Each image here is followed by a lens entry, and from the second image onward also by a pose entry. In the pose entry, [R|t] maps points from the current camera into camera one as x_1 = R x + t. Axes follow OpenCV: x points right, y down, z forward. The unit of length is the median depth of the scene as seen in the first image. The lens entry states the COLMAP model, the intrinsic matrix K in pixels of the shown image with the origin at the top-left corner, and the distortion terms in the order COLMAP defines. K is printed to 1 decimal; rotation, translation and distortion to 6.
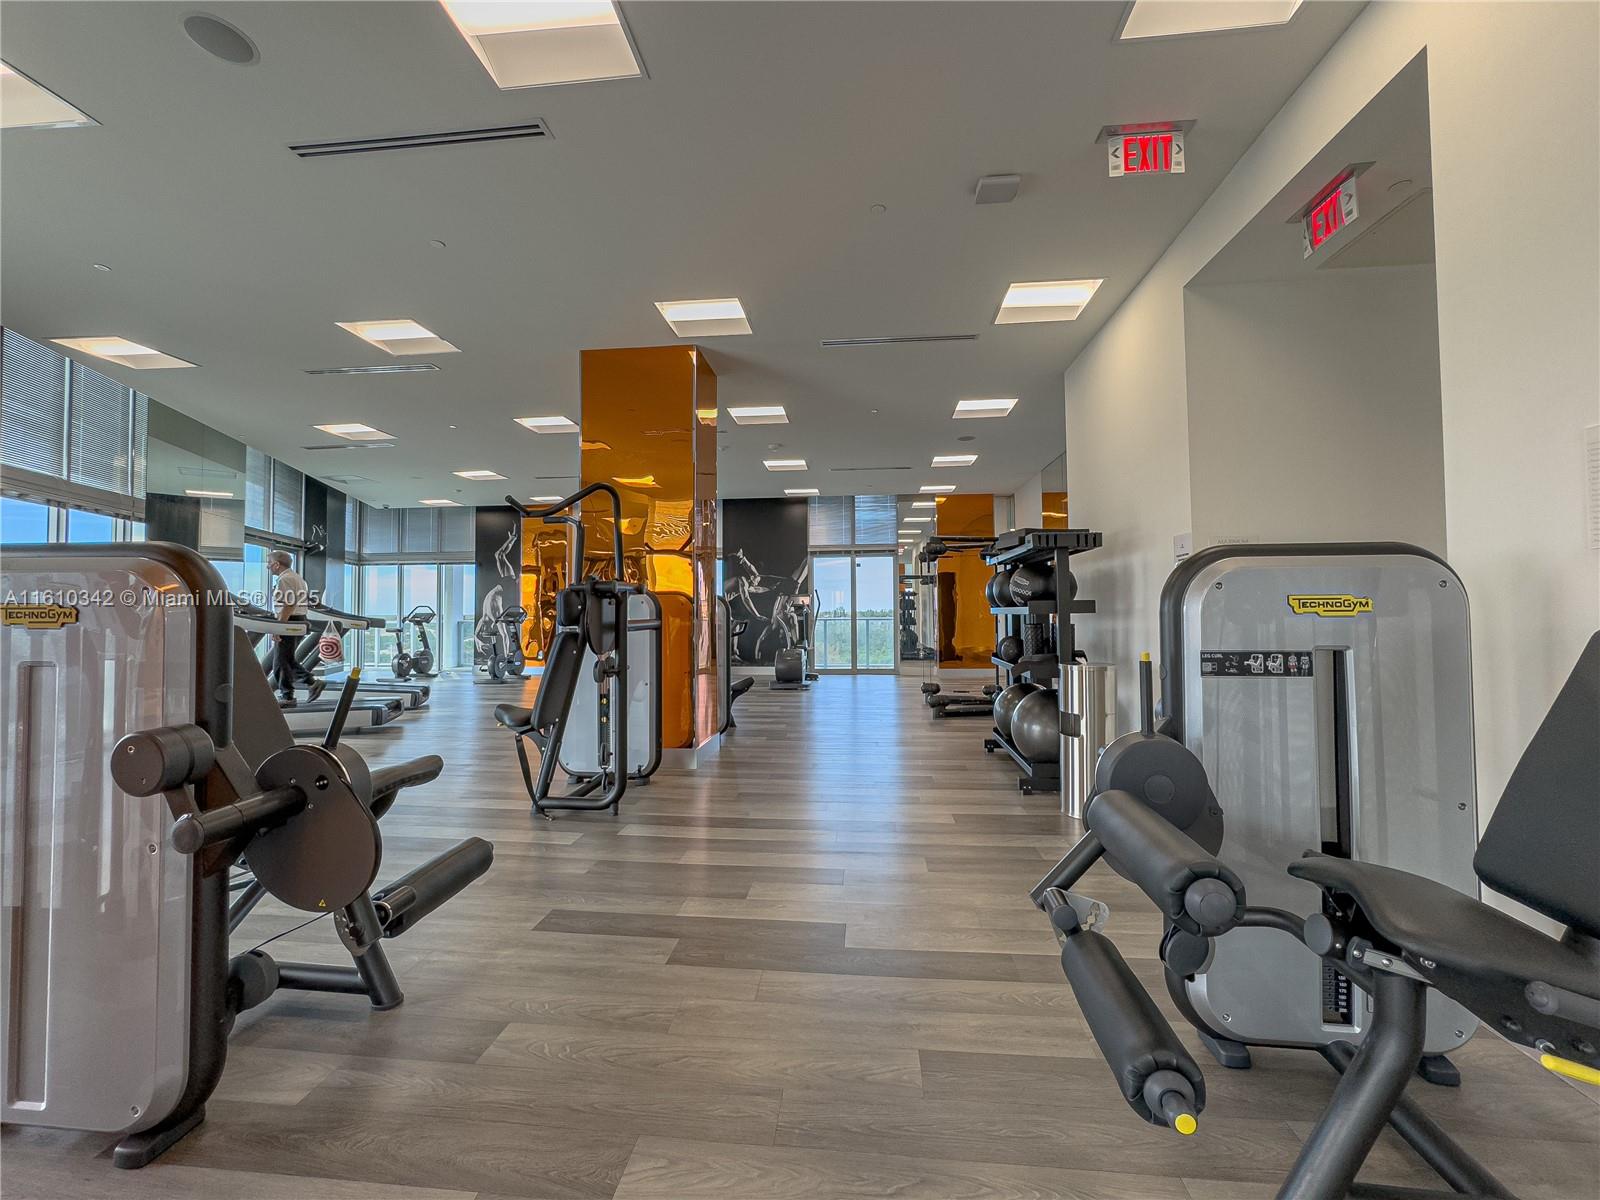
lens RADIAL K [[653.1, 0, 799.9], [0, 653.1, 589.4], [0, 0, 1]] dist [-0.028781, 0.013898]
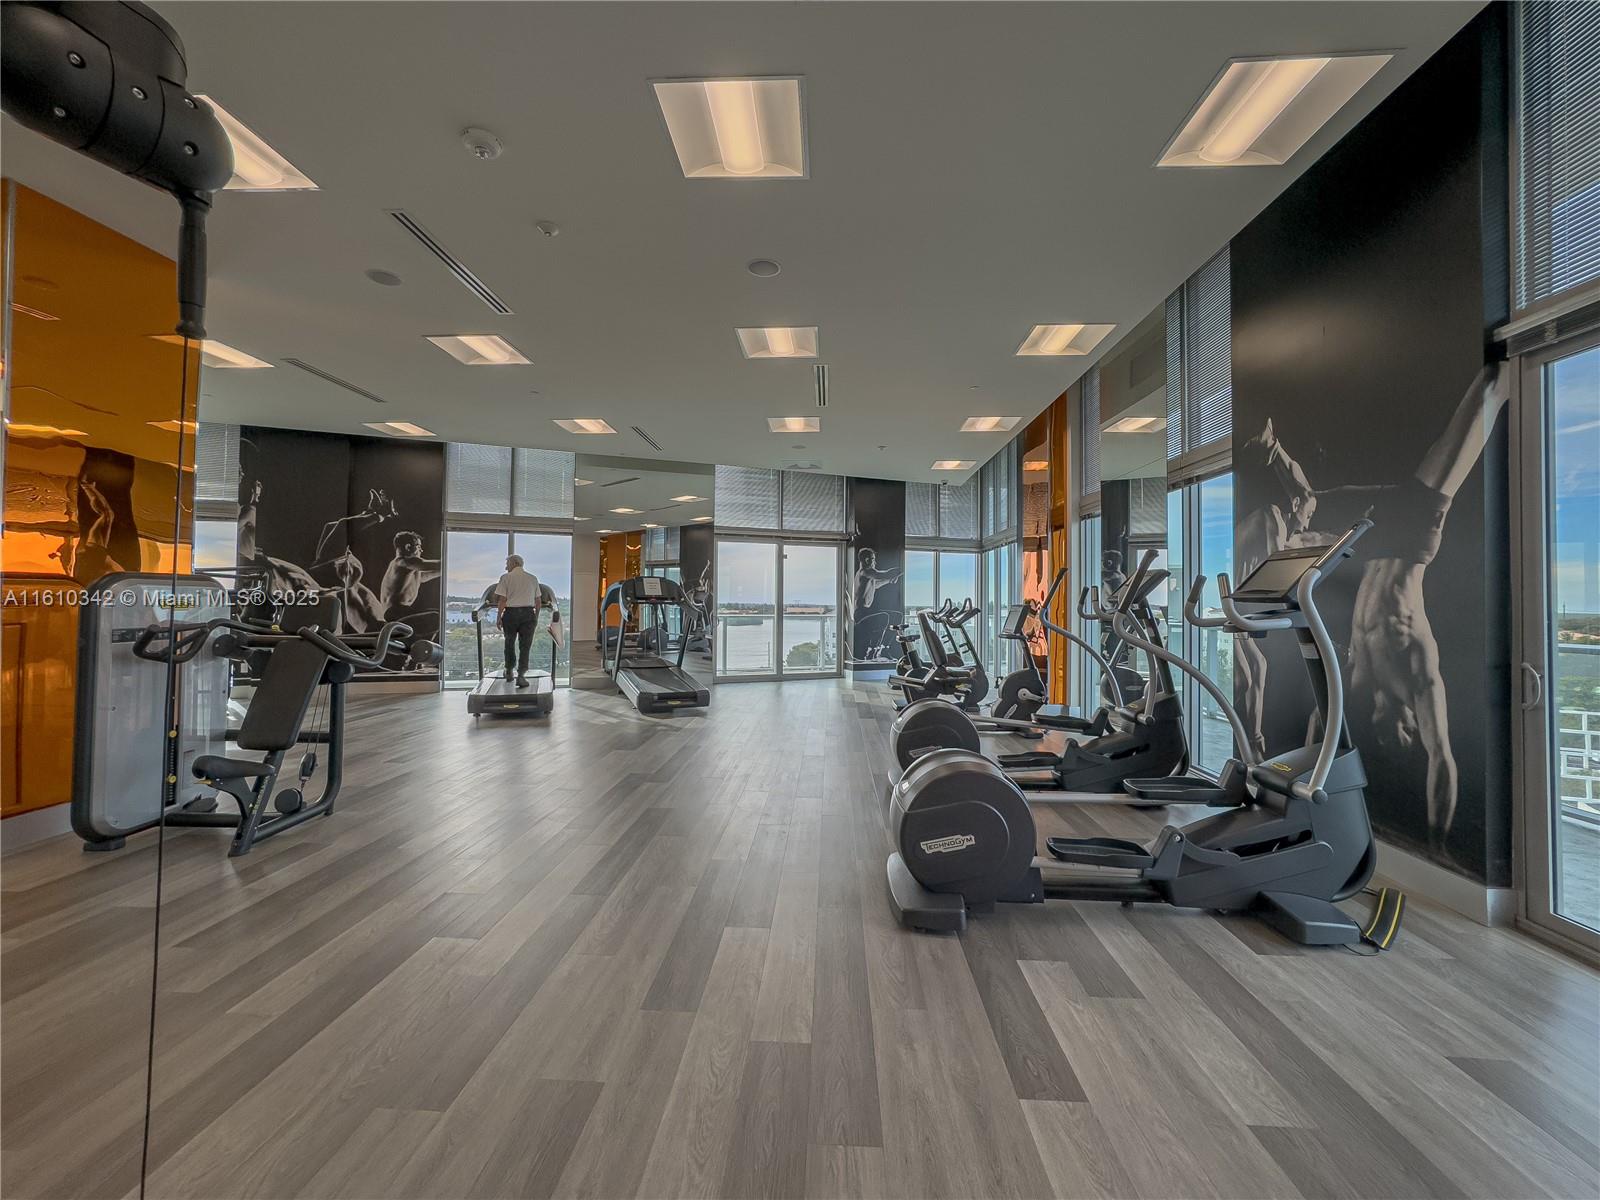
lens RADIAL K [[653.1, 0, 799.9], [0, 653.1, 589.4], [0, 0, 1]] dist [-0.028781, 0.013898]
pose [[0.054233, -0.012703, -0.998448, 0.208184], [0.024096, 0.999645, -0.011409, 0.018982], [0.998238, -0.023440, 0.054520, 0.755731]]
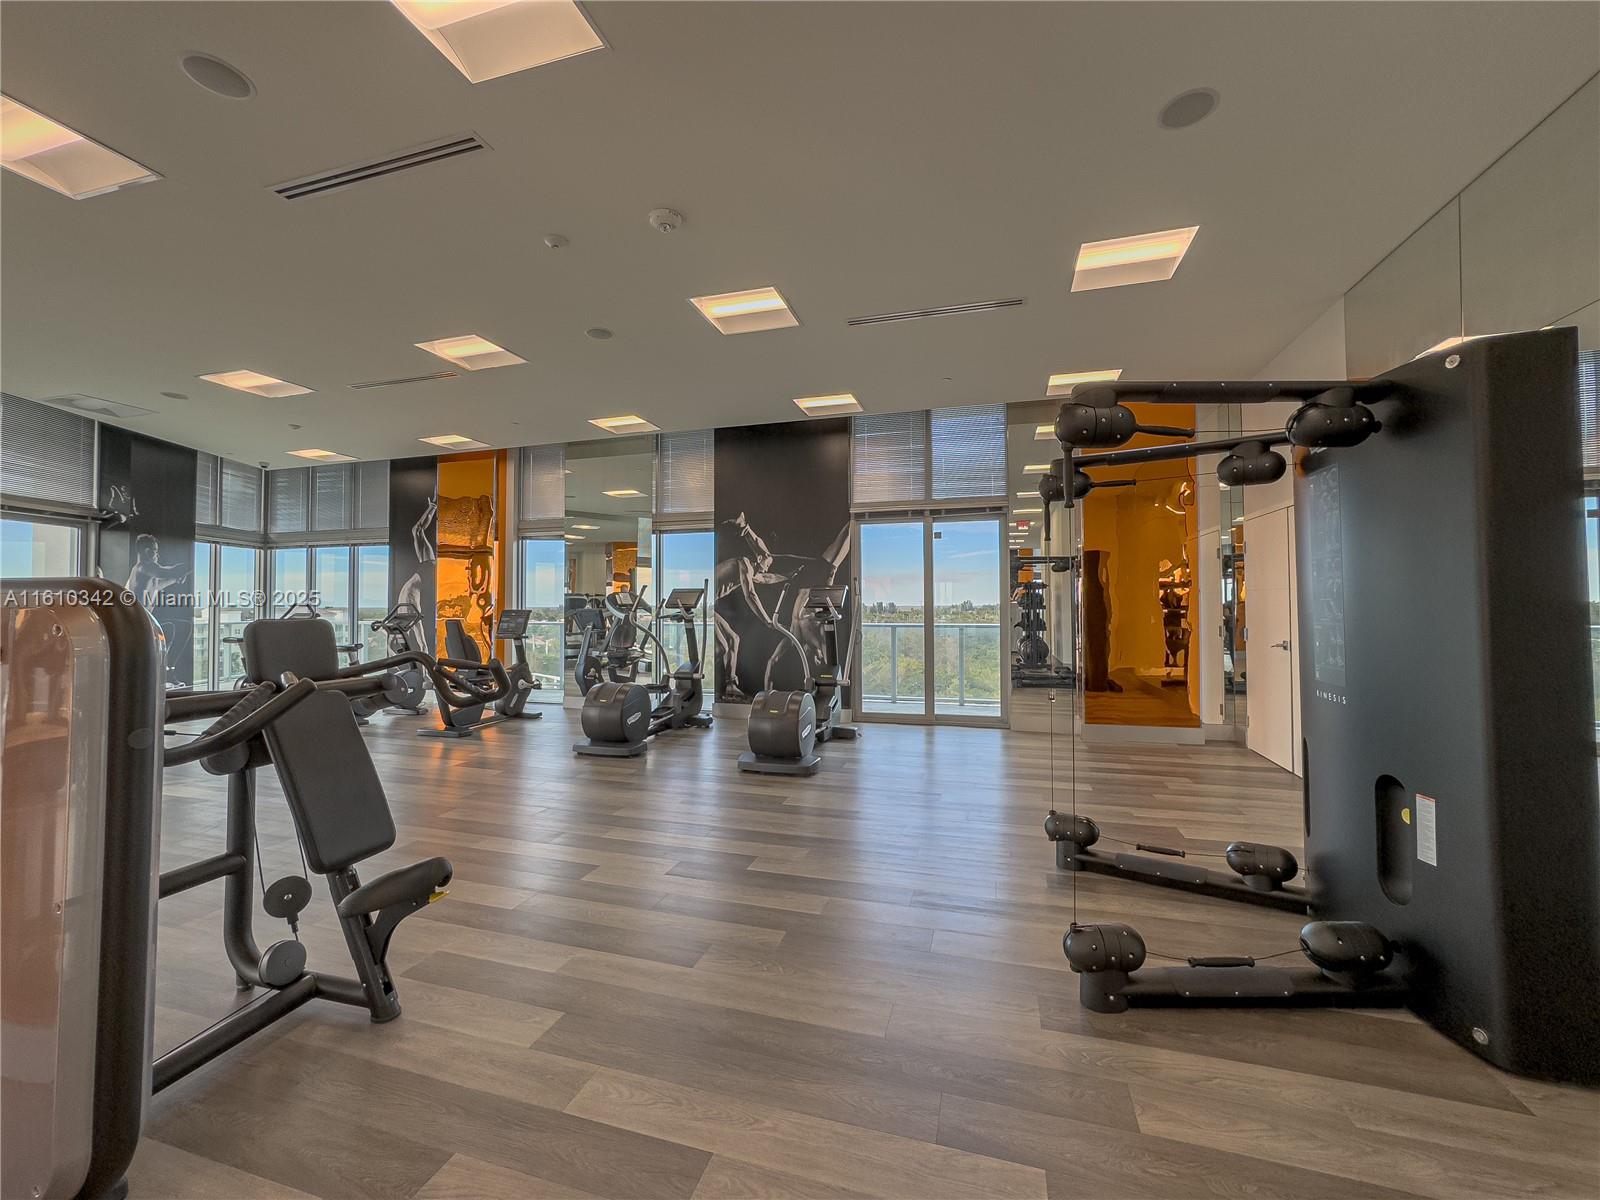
lens RADIAL K [[653.1, 0, 799.9], [0, 653.1, 589.4], [0, 0, 1]] dist [-0.028781, 0.013898]
pose [[0.981809, -0.000998, -0.189868, 0.079468], [0.002961, 0.999945, 0.010054, 0.004726], [0.189847, -0.010434, 0.981758, 0.407741]]
